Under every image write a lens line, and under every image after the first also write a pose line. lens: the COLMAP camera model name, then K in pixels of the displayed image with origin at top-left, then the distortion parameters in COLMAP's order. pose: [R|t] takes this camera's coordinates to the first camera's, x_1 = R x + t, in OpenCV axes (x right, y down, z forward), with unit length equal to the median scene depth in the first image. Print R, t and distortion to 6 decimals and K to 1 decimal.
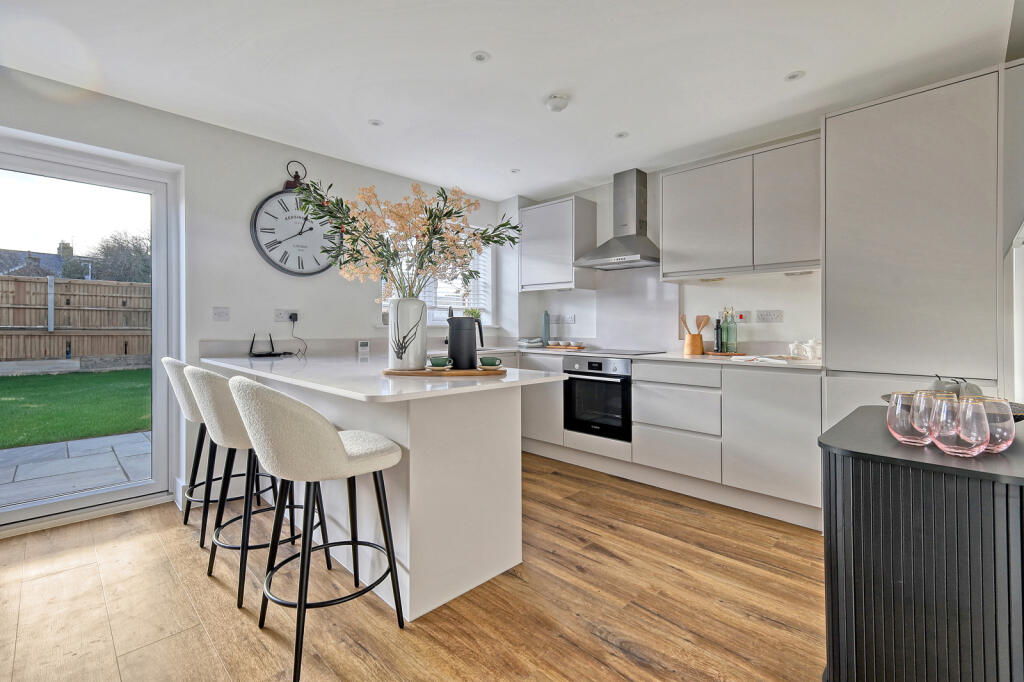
lens RADIAL K [[453.7, 0, 513.5], [0, 453.7, 317.0], [0, 0, 1]] dist [-0.000031, 0.000094]
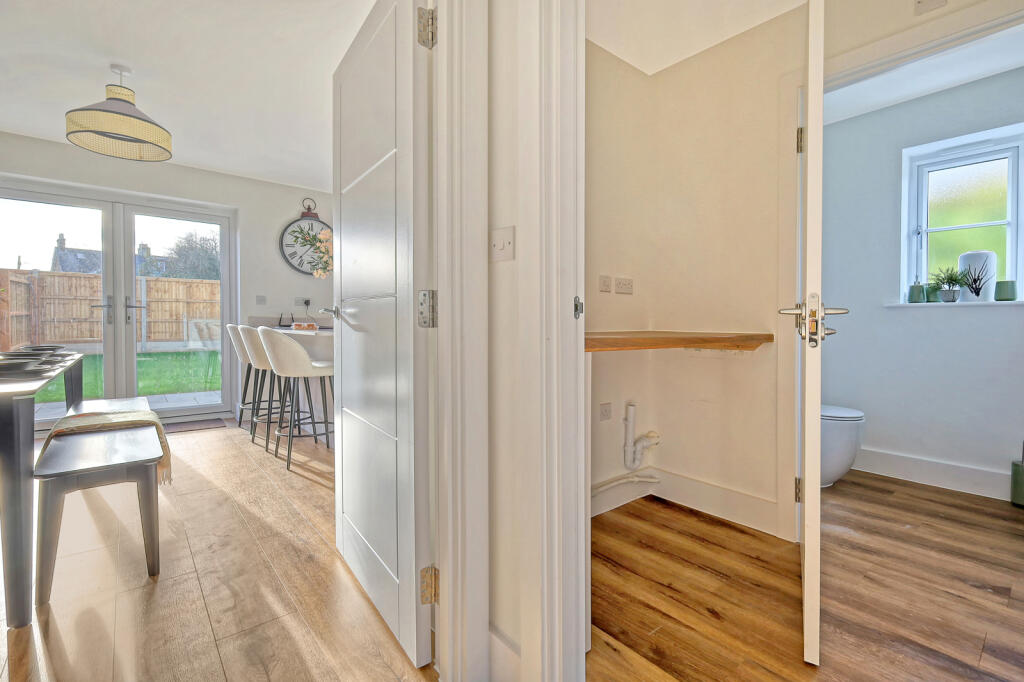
lens RADIAL K [[468.6, 0, 514.7], [0, 468.6, 328.8], [0, 0, 1]] dist [-0.001293, -0.000322]
pose [[0.994269, 0.010721, -0.106364, 0.379328], [-0.007582, 0.999525, 0.029870, 0.036258], [0.106634, -0.028893, 0.993878, -0.492101]]
